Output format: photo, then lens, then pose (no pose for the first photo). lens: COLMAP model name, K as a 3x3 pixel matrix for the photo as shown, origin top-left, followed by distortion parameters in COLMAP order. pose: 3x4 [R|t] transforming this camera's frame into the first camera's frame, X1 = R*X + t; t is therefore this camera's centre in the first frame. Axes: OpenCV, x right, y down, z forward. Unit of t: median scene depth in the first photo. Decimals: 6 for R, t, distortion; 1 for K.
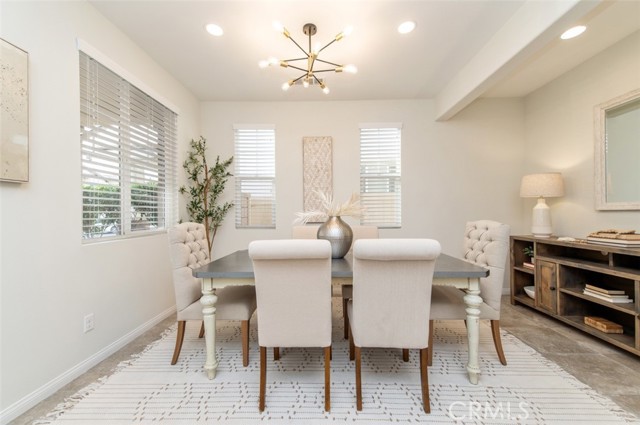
lens RADIAL K [[251.5, 0, 319.5], [0, 251.5, 213.5], [0, 0, 1]] dist [0.012630, -0.002314]
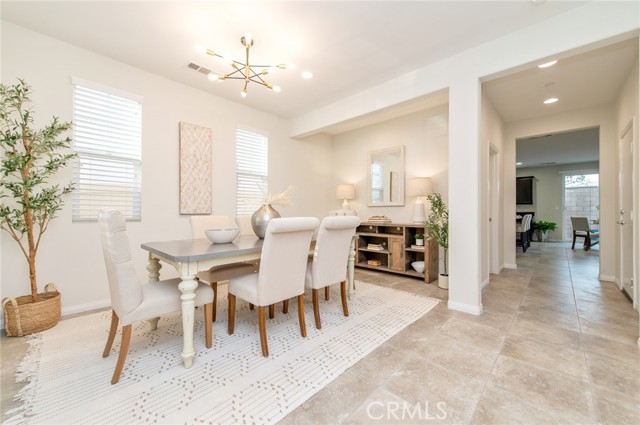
lens RADIAL K [[251.5, 0, 321.7], [0, 251.5, 212.4], [0, 0, 1]] dist [0.012630, -0.002314]
pose [[0.668712, 0.006361, 0.743494, -0.504629], [-0.008249, 0.999965, -0.001136, 0.034852], [-0.743476, -0.005374, 0.668741, -0.015623]]
